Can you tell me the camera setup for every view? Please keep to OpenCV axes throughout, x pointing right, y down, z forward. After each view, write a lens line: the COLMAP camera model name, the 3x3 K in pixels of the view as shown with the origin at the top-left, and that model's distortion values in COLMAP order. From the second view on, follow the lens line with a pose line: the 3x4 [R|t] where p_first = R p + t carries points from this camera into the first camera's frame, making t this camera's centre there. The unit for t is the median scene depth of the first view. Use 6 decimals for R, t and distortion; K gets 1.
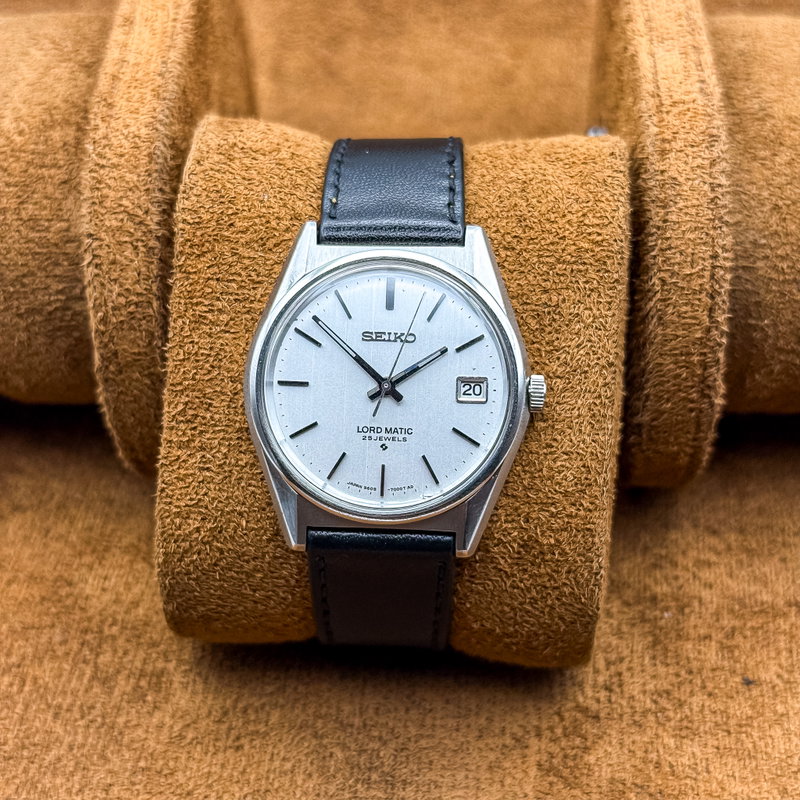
lens RADIAL K [[1640.2, 0, 399.4], [0, 1640.2, 384.7], [0, 0, 1]] dist [-0.012690, -0.001163]
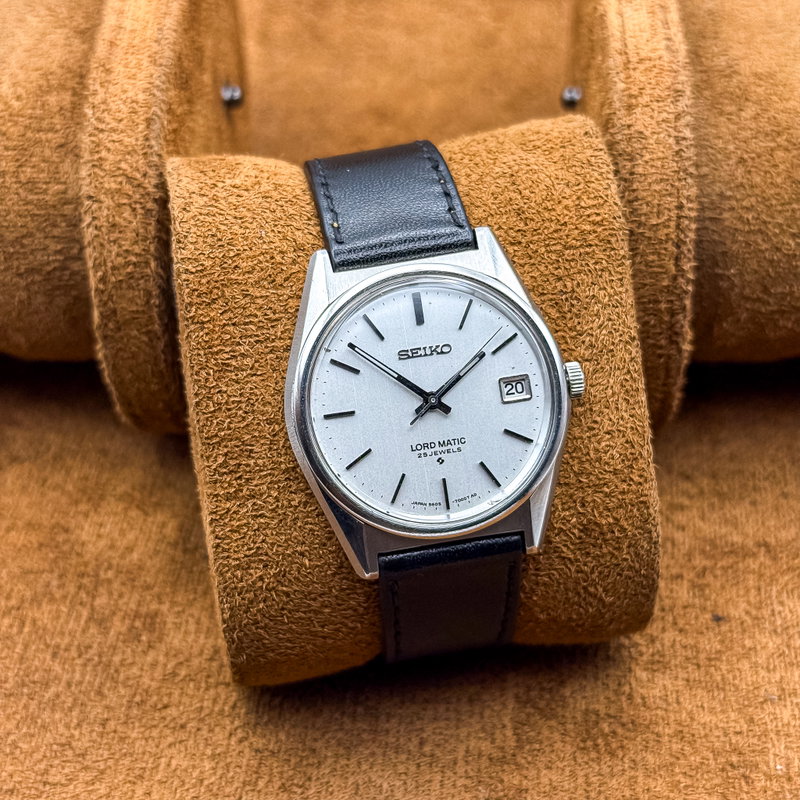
lens RADIAL K [[1640.2, 0, 399.4], [0, 1640.2, 384.7], [0, 0, 1]] dist [-0.012690, -0.001163]
pose [[0.972485, -0.180911, 0.146779, -0.166060], [0.178056, 0.983484, 0.032471, -0.043036], [-0.150230, -0.005443, 0.988636, 0.014394]]
